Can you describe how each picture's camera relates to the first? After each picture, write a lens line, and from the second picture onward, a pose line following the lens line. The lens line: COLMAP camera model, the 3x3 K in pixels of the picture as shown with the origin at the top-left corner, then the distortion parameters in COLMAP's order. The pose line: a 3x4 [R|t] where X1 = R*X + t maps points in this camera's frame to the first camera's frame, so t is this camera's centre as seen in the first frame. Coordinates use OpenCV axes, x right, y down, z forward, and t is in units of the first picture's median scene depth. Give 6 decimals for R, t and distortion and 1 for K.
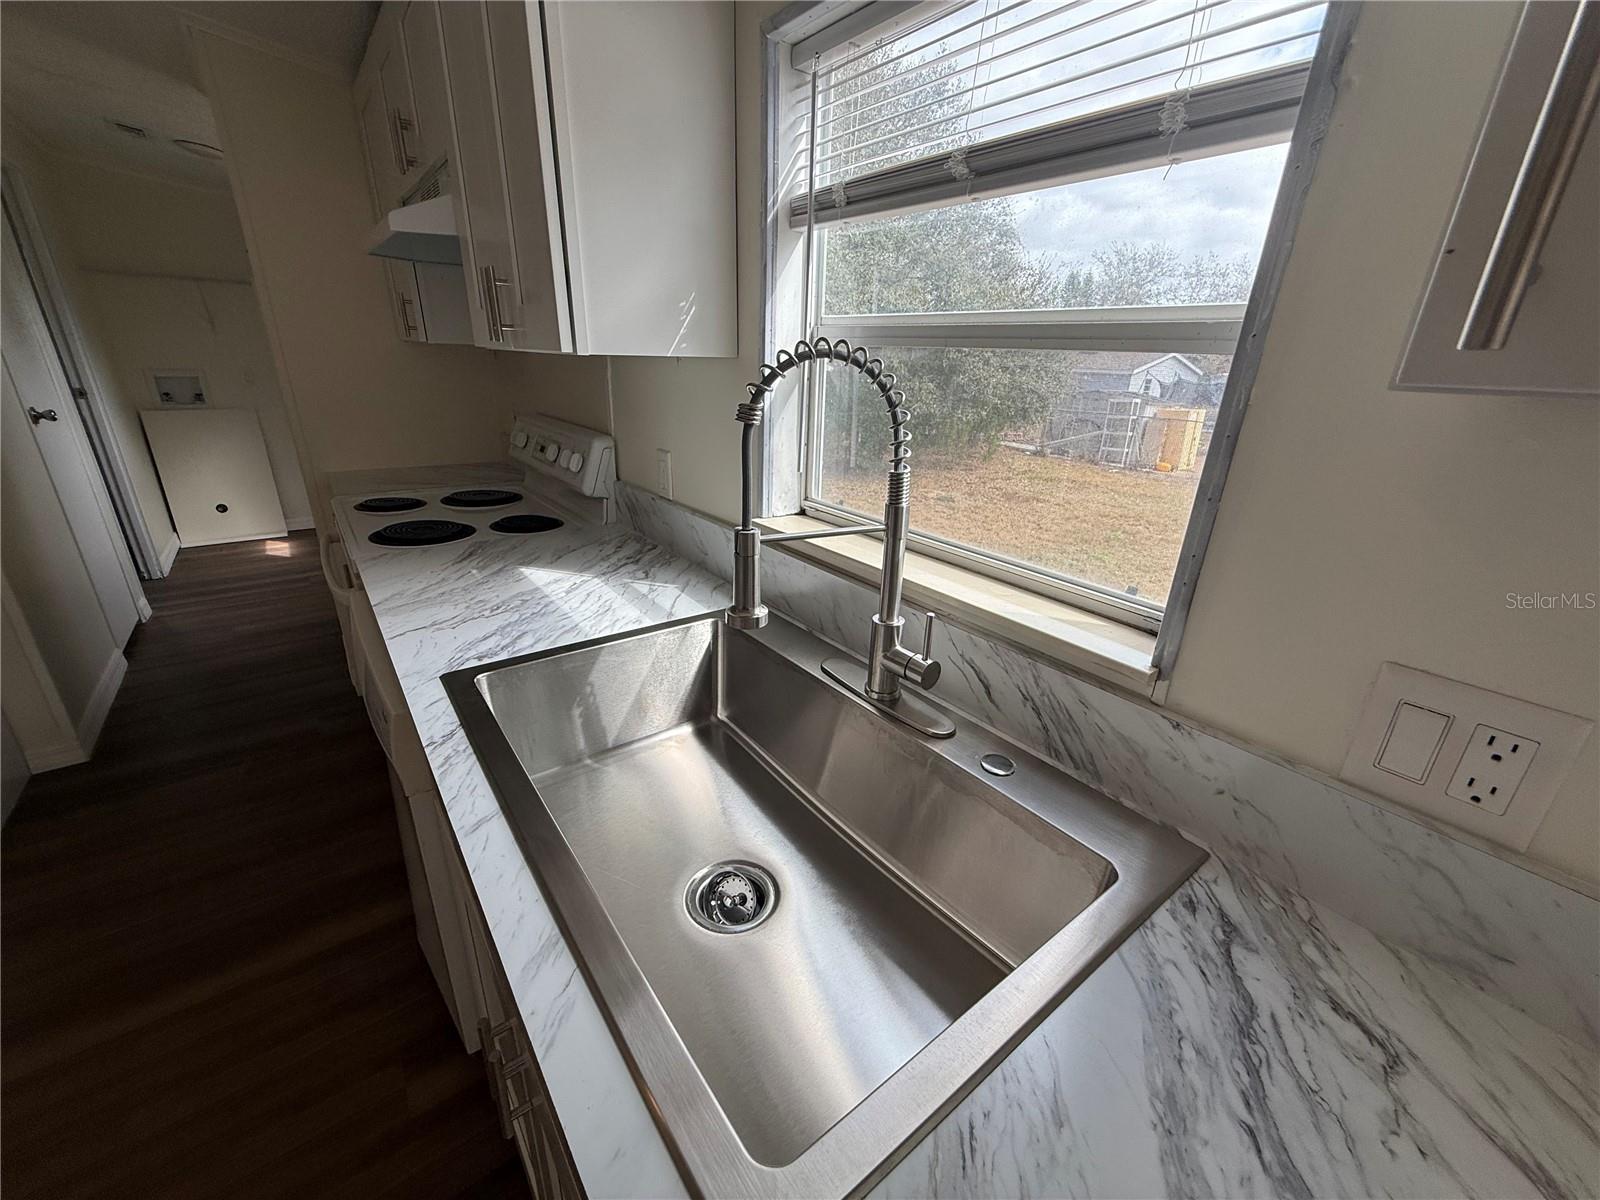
lens RADIAL K [[637.6, 0, 799.0], [0, 637.6, 596.9], [0, 0, 1]] dist [0.001231, 0.000154]
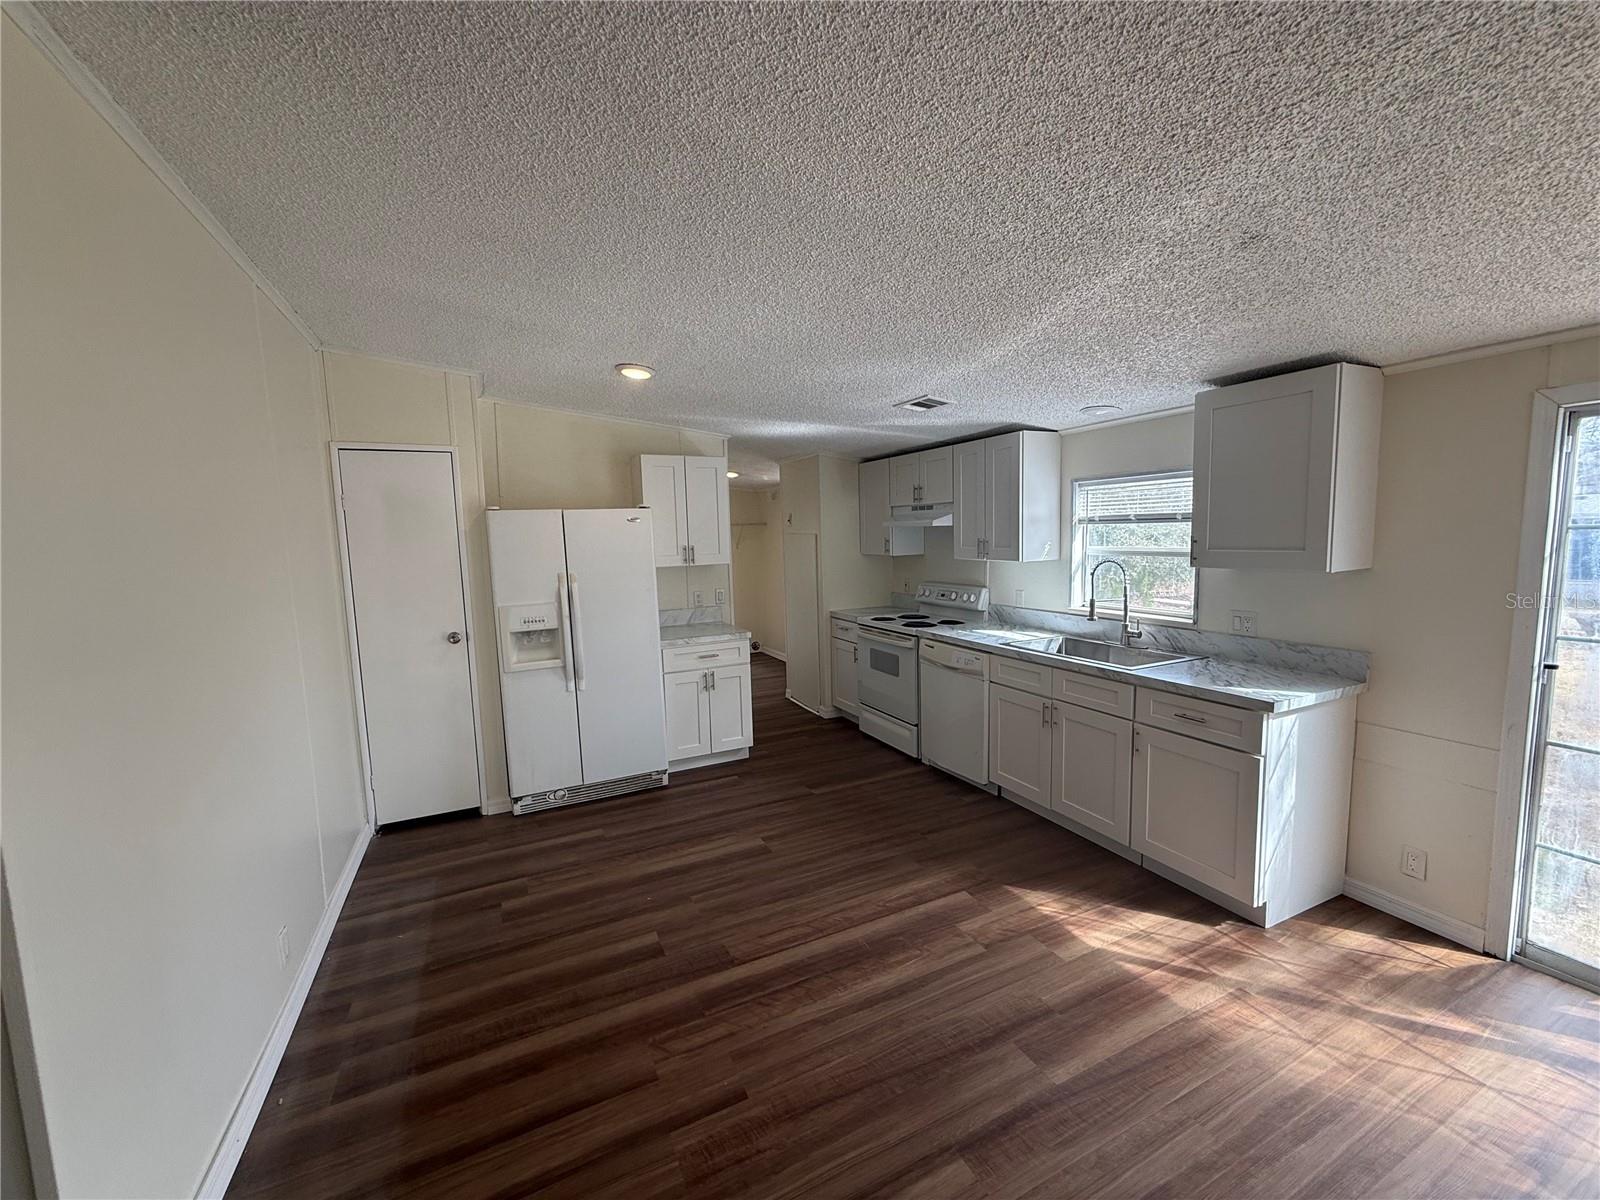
lens RADIAL K [[637.6, 0, 798.9], [0, 637.6, 601.6], [0, 0, 1]] dist [0.001231, 0.000154]
pose [[0.977079, -0.036607, -0.209706, -0.875014], [-0.017267, 0.968229, -0.249469, 0.804461], [0.212176, 0.247372, 0.945404, -2.774957]]
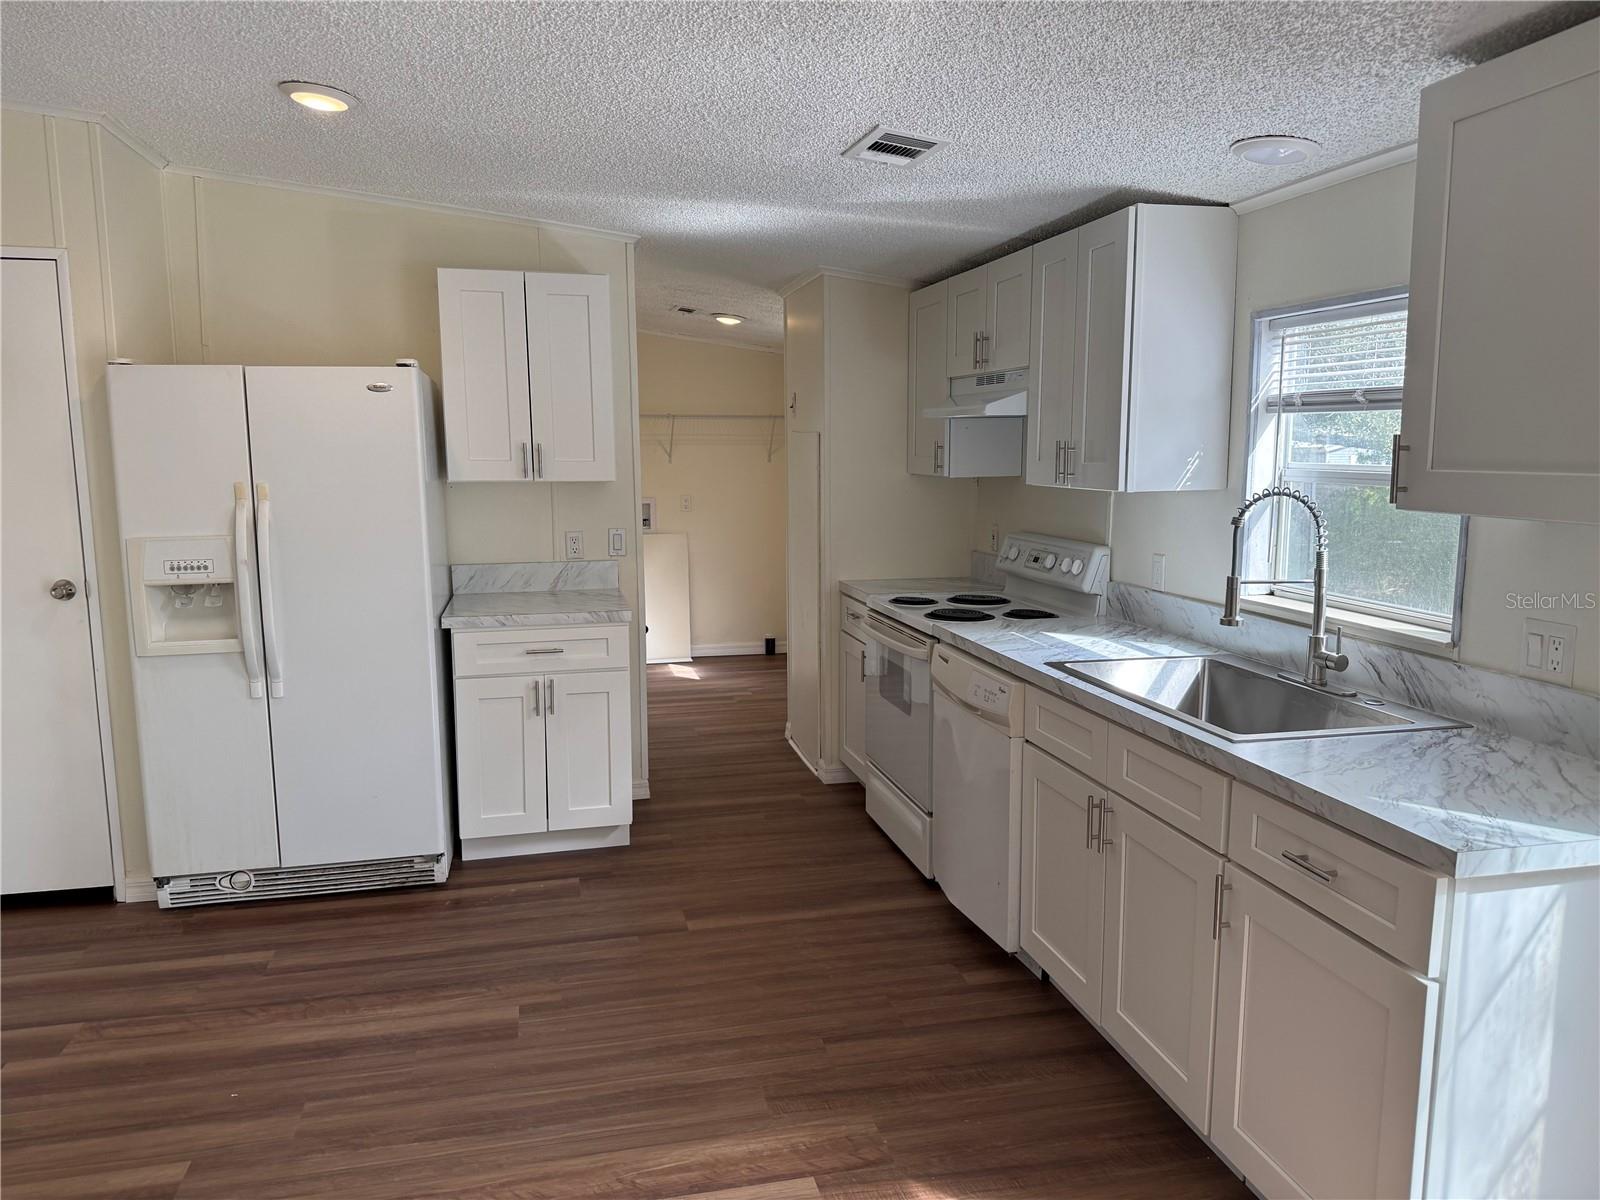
lens RADIAL K [[1118.9, 0, 795.4], [0, 1118.9, 607.6], [0, 0, 1]] dist [0.055933, -0.075331]
pose [[0.911144, 0.024504, -0.411359, 0.093564], [-0.115199, 0.973578, -0.197167, 0.640984], [0.395659, 0.227035, 0.889893, -2.033824]]
